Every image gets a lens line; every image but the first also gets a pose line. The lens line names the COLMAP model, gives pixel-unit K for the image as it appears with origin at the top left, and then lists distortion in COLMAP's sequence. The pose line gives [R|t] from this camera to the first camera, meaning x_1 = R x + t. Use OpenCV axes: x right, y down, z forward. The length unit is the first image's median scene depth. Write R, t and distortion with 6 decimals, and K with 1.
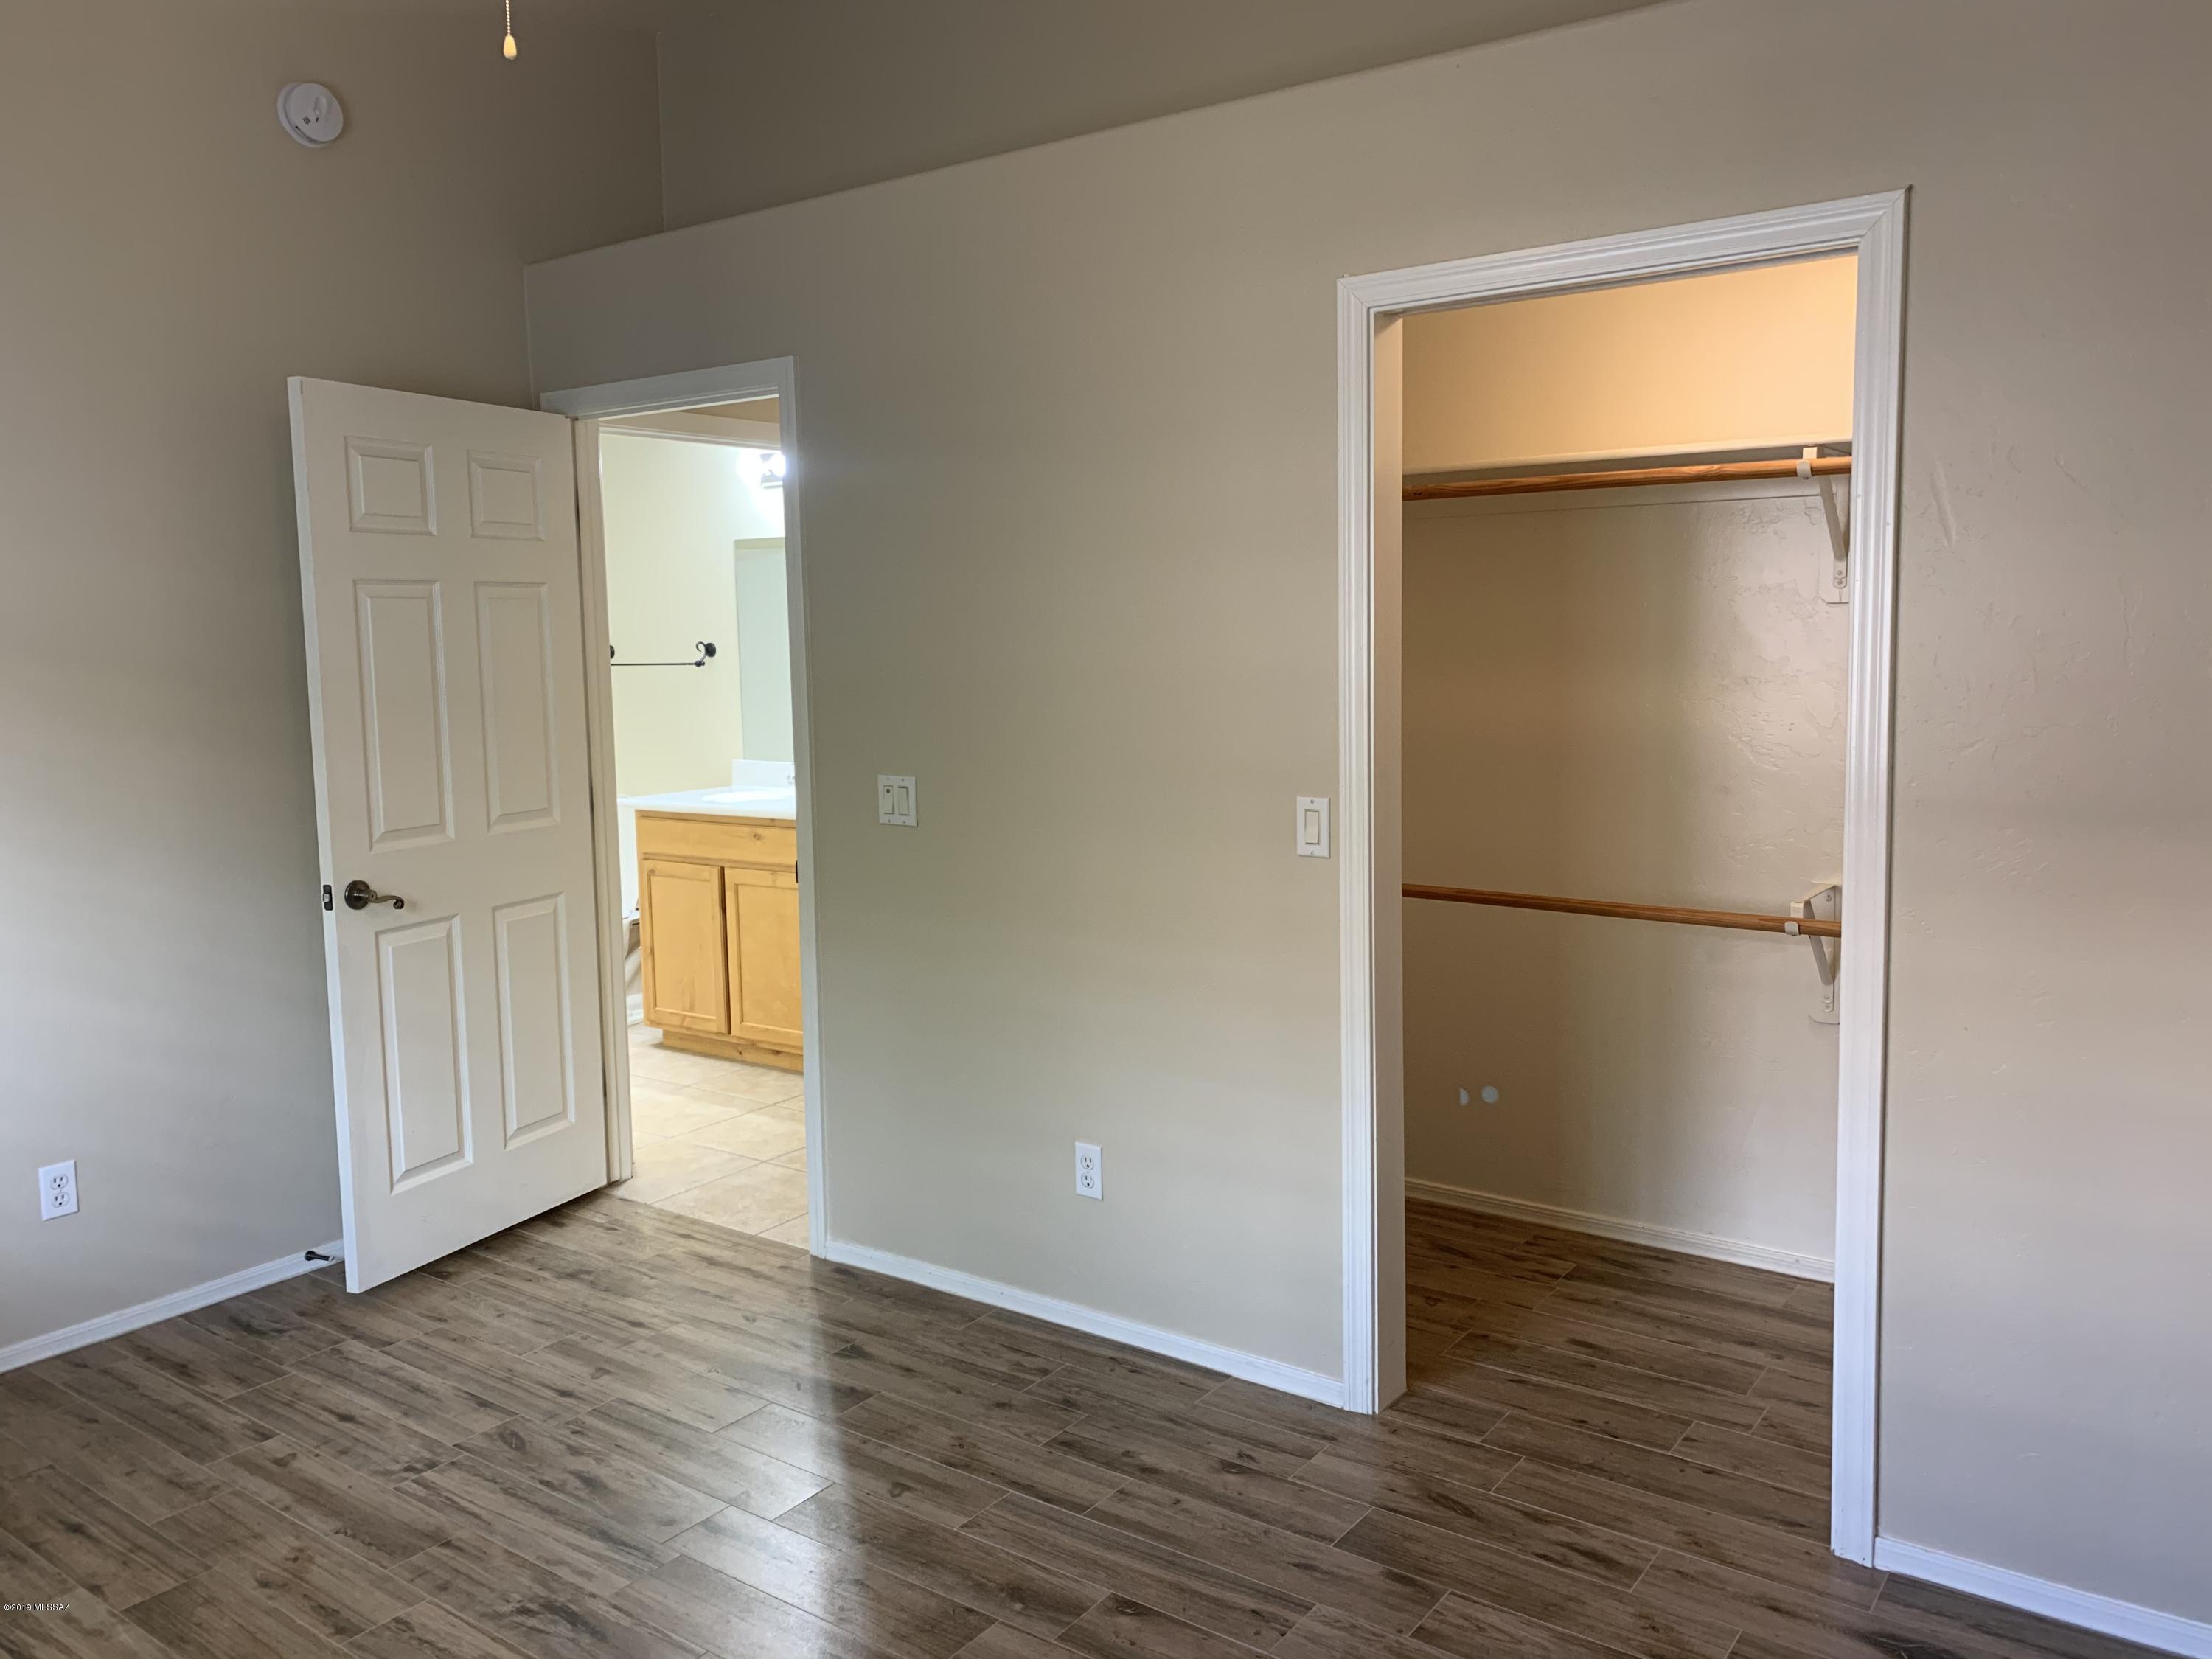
lens RADIAL K [[1684.8, 0, 1105.0], [0, 1684.8, 823.3], [0, 0, 1]] dist [0.035705, -0.047063]
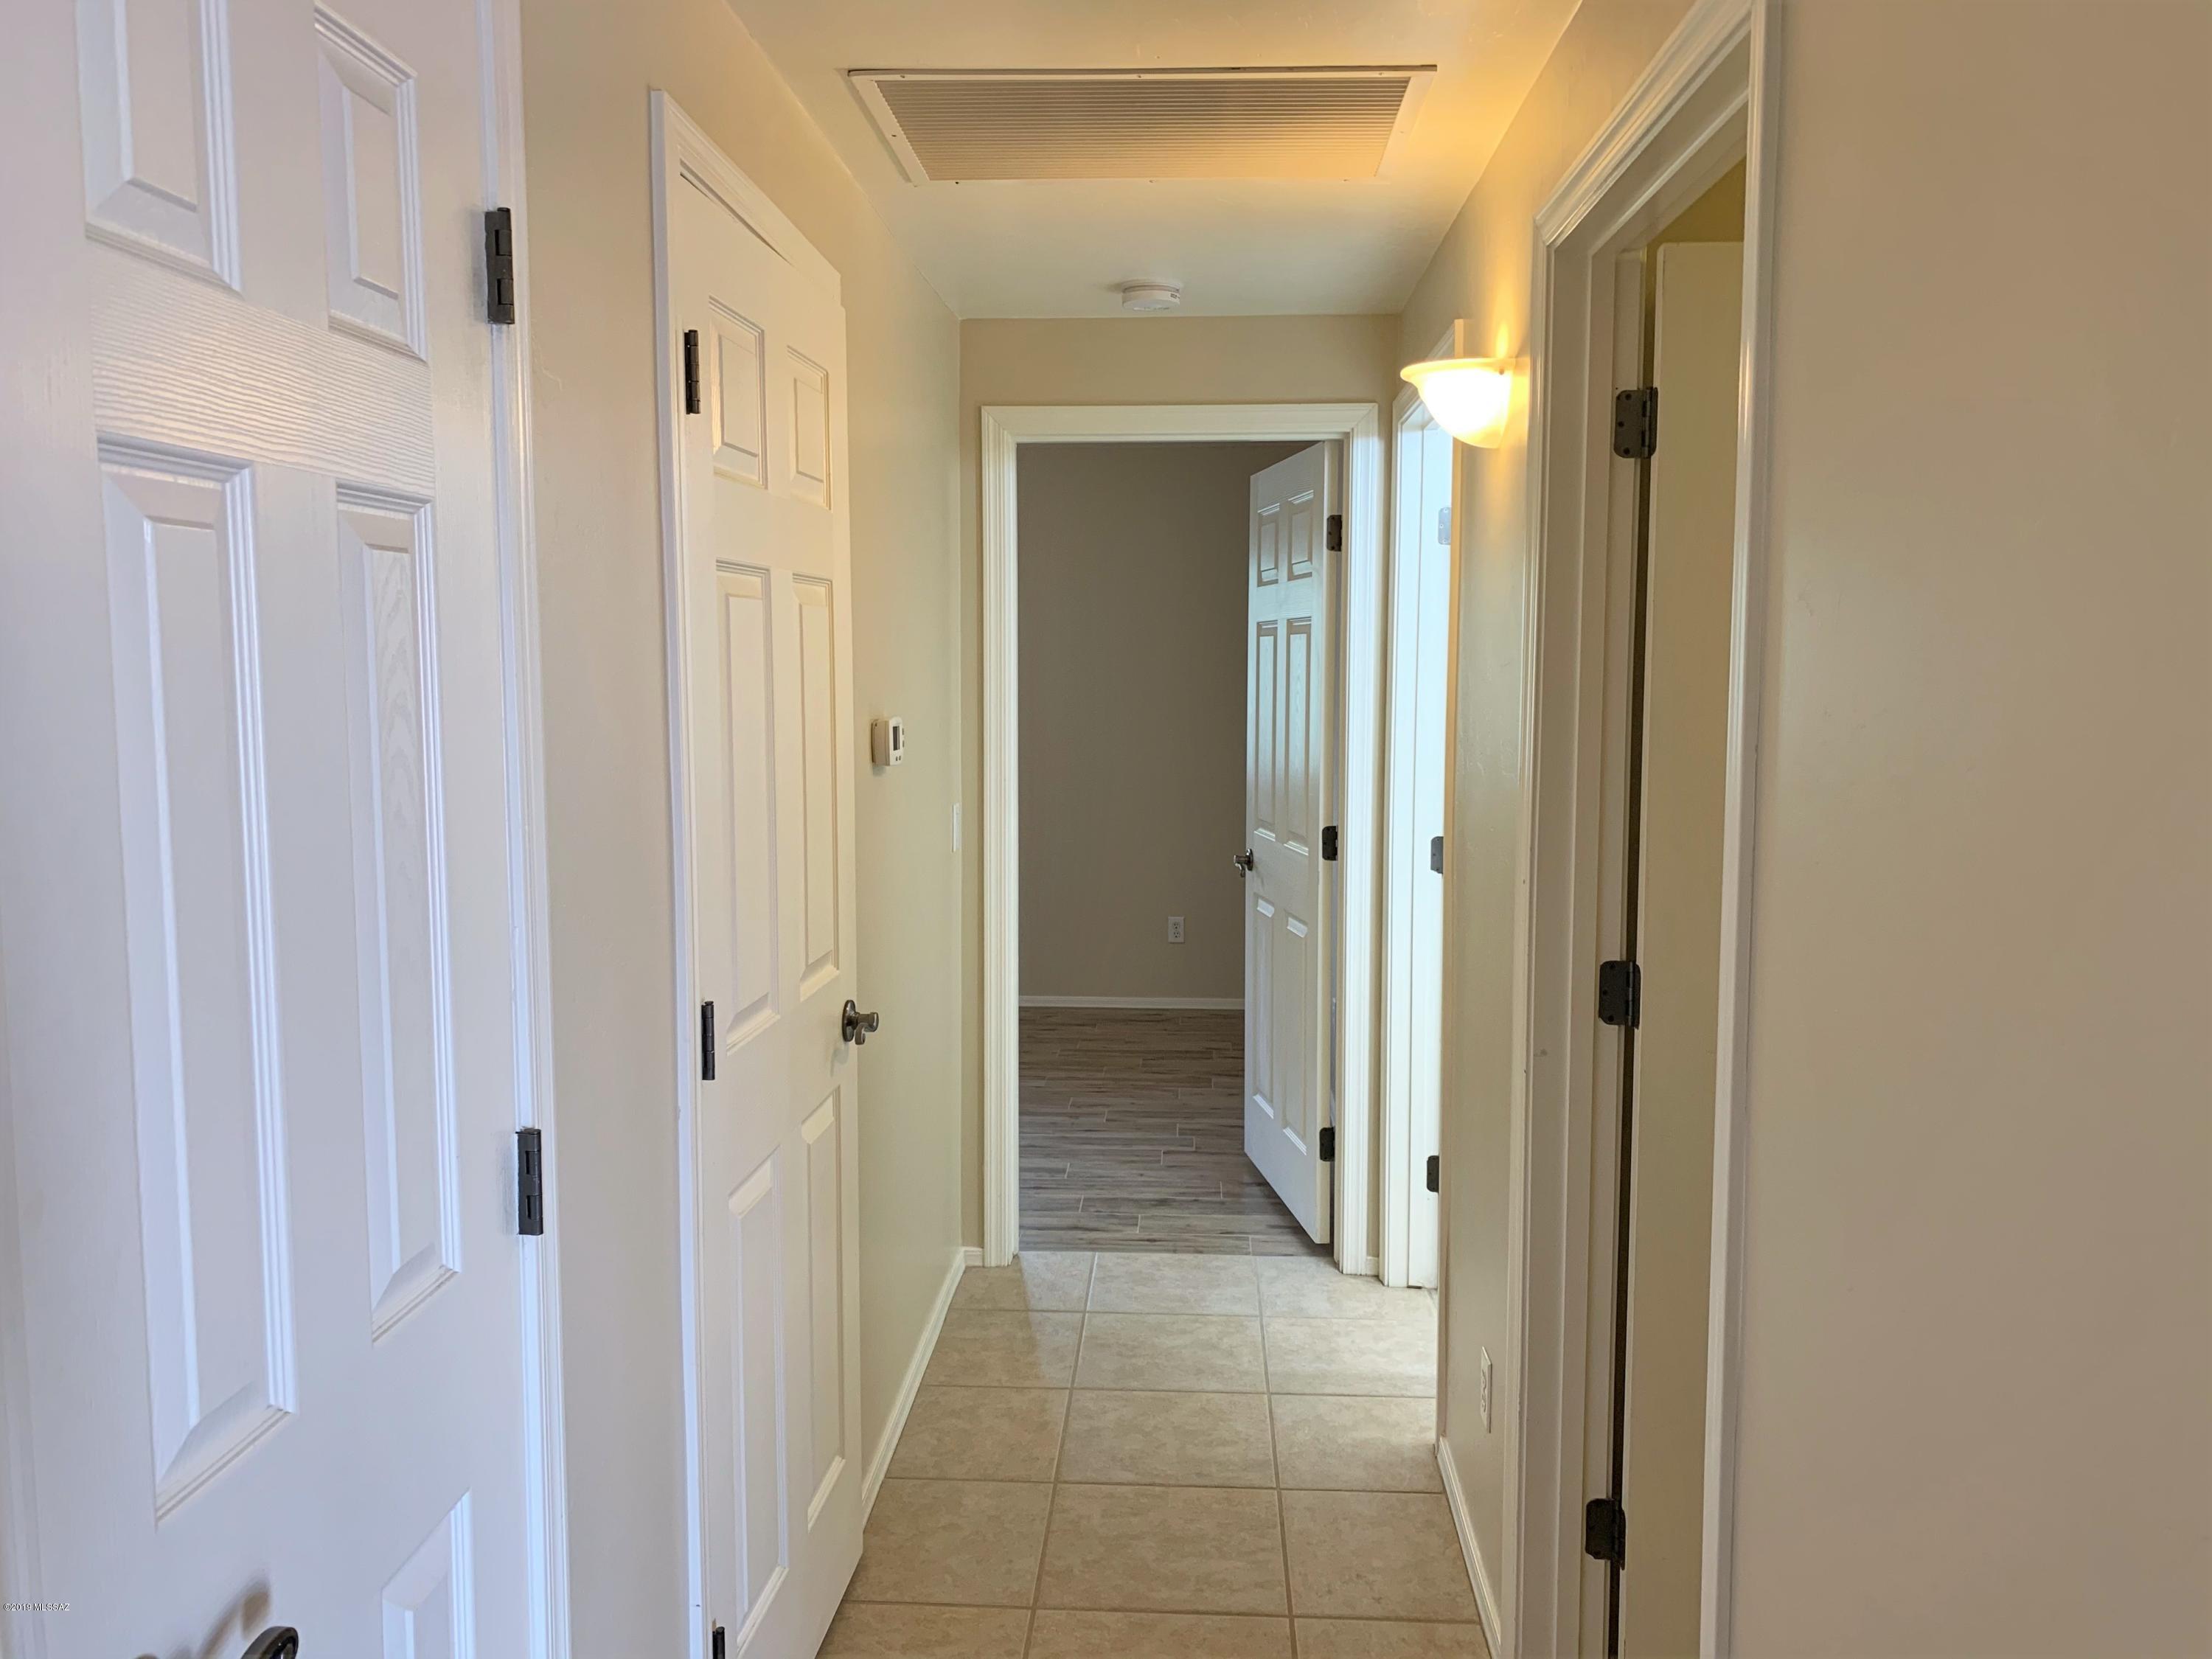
lens RADIAL K [[1684.8, 0, 1106.3], [0, 1684.8, 824.4], [0, 0, 1]] dist [0.035705, -0.047063]
pose [[-0.842627, 0.066647, -0.534358, 0.331258], [-0.048181, 0.979001, 0.198081, -0.223557], [0.536338, 0.192654, -0.821721, 1.864394]]
